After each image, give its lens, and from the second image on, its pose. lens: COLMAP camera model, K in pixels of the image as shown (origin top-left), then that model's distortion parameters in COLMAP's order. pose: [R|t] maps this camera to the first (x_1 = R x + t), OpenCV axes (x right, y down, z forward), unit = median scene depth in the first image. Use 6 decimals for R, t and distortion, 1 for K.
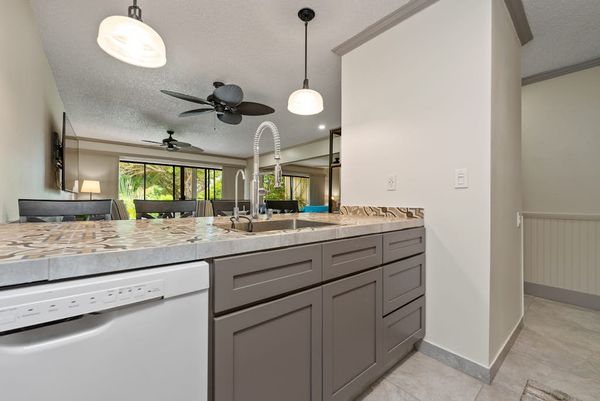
lens RADIAL K [[243.5, 0, 297.0], [0, 243.5, 197.7], [0, 0, 1]] dist [0.000208, -0.000191]
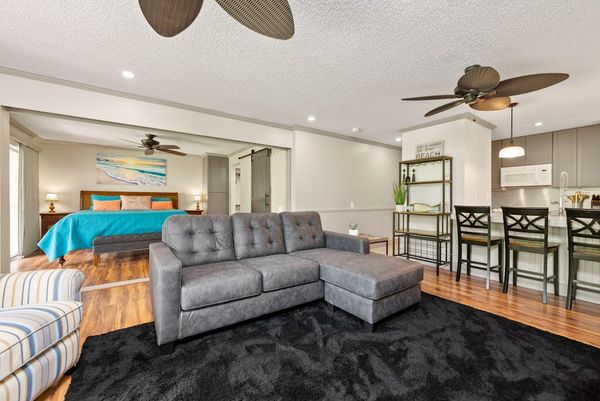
lens RADIAL K [[243.5, 0, 297.0], [0, 243.5, 197.7], [0, 0, 1]] dist [0.000208, -0.000191]
pose [[0.094296, -0.001248, 0.995543, -0.595162], [-0.013518, 0.999905, 0.002534, -0.006898], [-0.995452, -0.013697, 0.094271, 0.756647]]
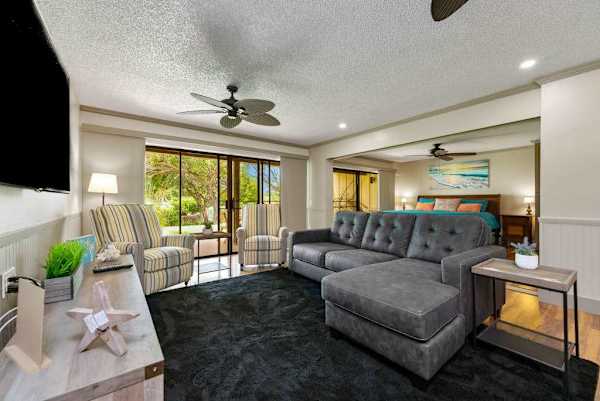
lens RADIAL K [[243.5, 0, 297.0], [0, 243.5, 197.7], [0, 0, 1]] dist [0.000208, -0.000191]
pose [[0.998464, -0.003396, -0.055292, -0.273895], [0.003064, 0.999977, -0.006091, -0.002699], [0.055311, 0.005912, 0.998452, 0.351576]]
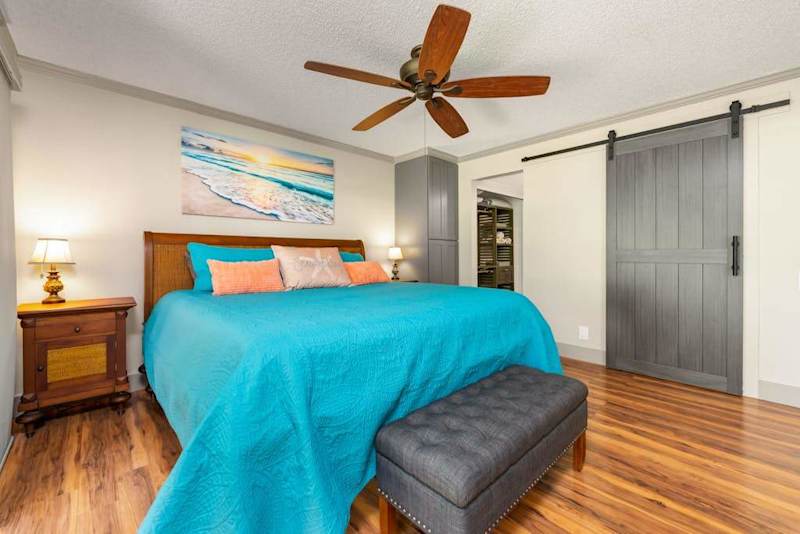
lens RADIAL K [[328.6, 0, 385.0], [0, 328.6, 252.5], [0, 0, 1]] dist [0.000018, -0.000036]
pose [[-0.034174, -0.004317, 0.999407, -0.128960], [-0.009865, 0.999943, 0.003982, 0.001240], [-0.999367, -0.009723, -0.034215, 1.436120]]
